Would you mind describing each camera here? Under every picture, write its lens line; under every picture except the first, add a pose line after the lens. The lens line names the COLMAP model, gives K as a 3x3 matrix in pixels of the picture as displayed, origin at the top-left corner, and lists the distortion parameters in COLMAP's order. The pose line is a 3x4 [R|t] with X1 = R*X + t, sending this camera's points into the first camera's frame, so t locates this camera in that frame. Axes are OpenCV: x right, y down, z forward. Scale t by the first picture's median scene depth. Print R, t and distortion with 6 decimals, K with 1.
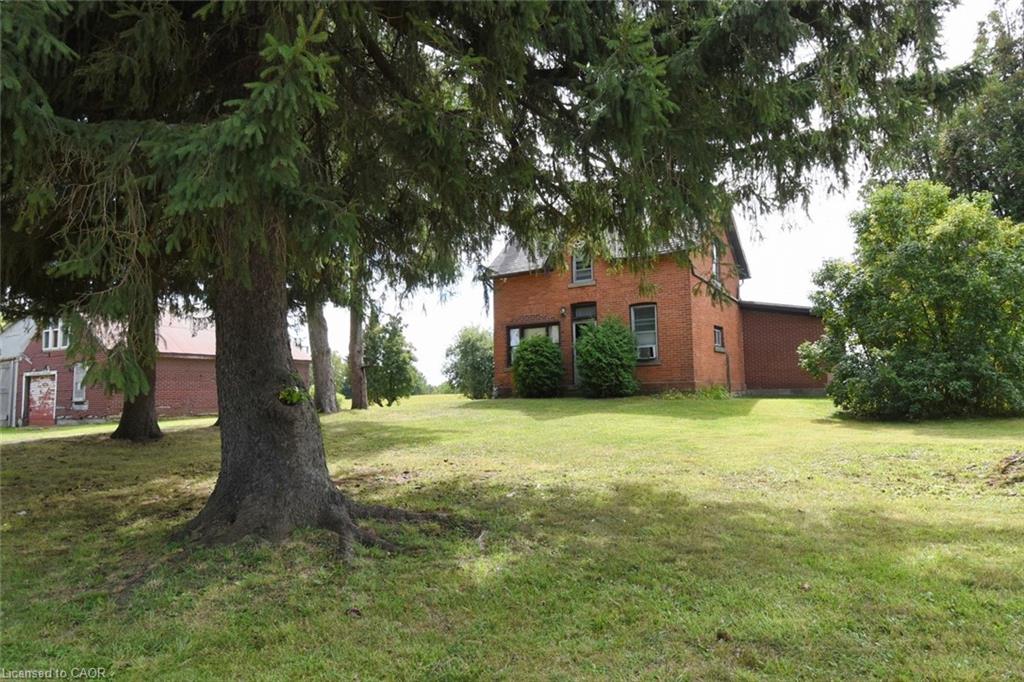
lens RADIAL K [[637.2, 0, 504.7], [0, 637.2, 340.6], [0, 0, 1]] dist [-0.009995, -0.002498]
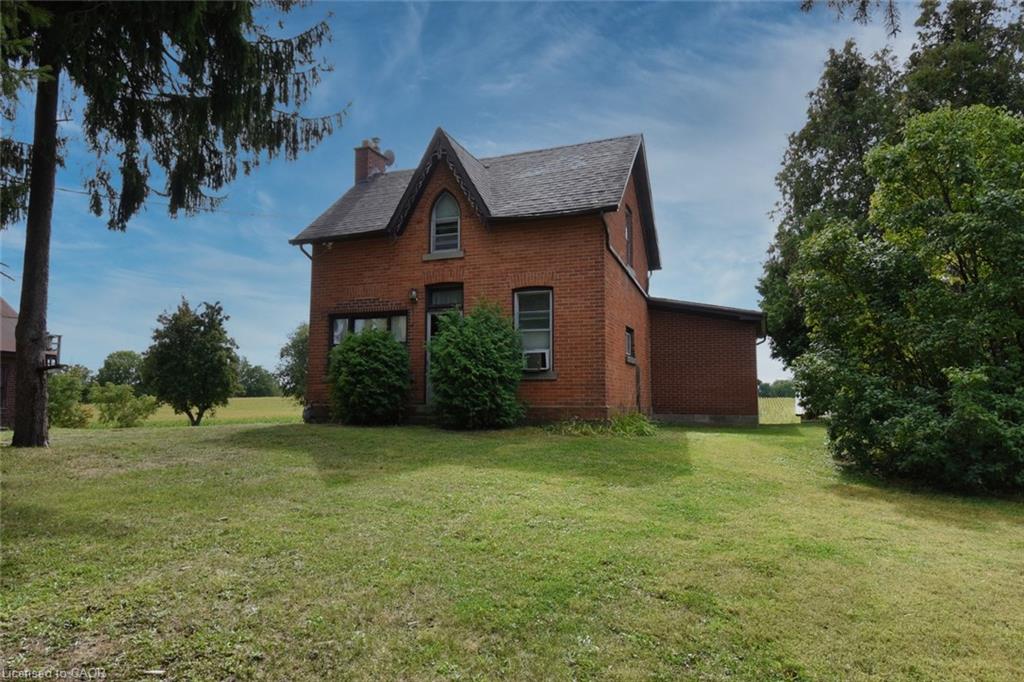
lens RADIAL K [[608.9, 0, 495.3], [0, 608.9, 343.9], [0, 0, 1]] dist [-0.002208, -0.009202]
pose [[0.976514, 0.041723, 0.211374, 0.045631], [-0.040638, 0.999129, -0.009479, 0.008769], [-0.211585, 0.000667, 0.977359, 0.383674]]
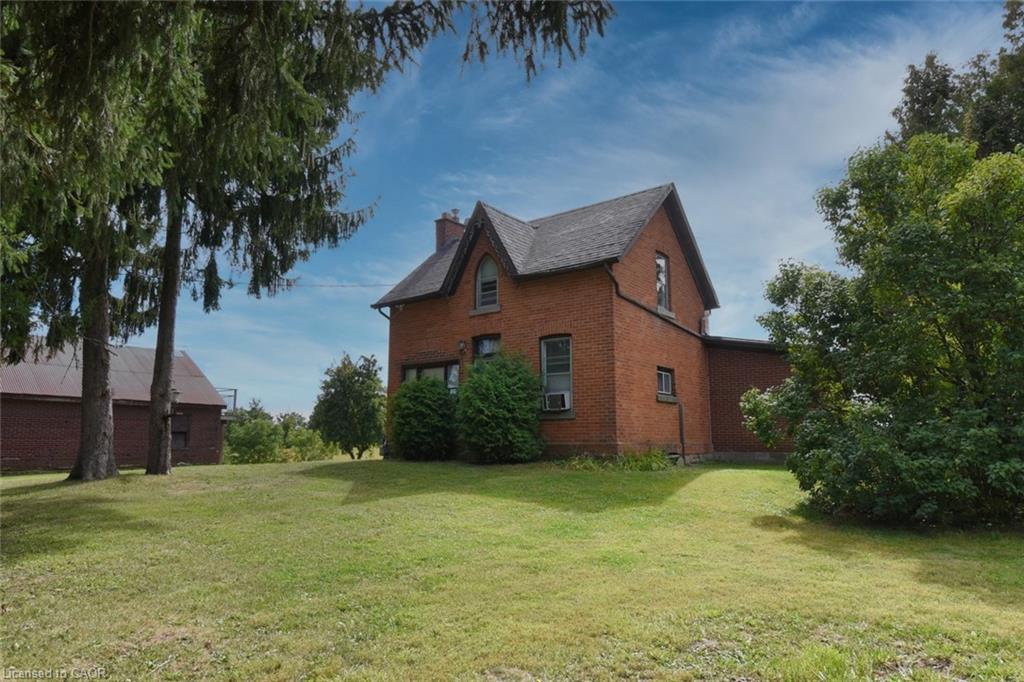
lens RADIAL K [[608.9, 0, 512.2], [0, 608.9, 345.4], [0, 0, 1]] dist [-0.002208, -0.009202]
pose [[0.998450, 0.008184, -0.055058, 0.207438], [-0.011932, 0.997609, -0.068079, 0.002479], [0.054369, 0.068630, 0.996160, 0.292381]]
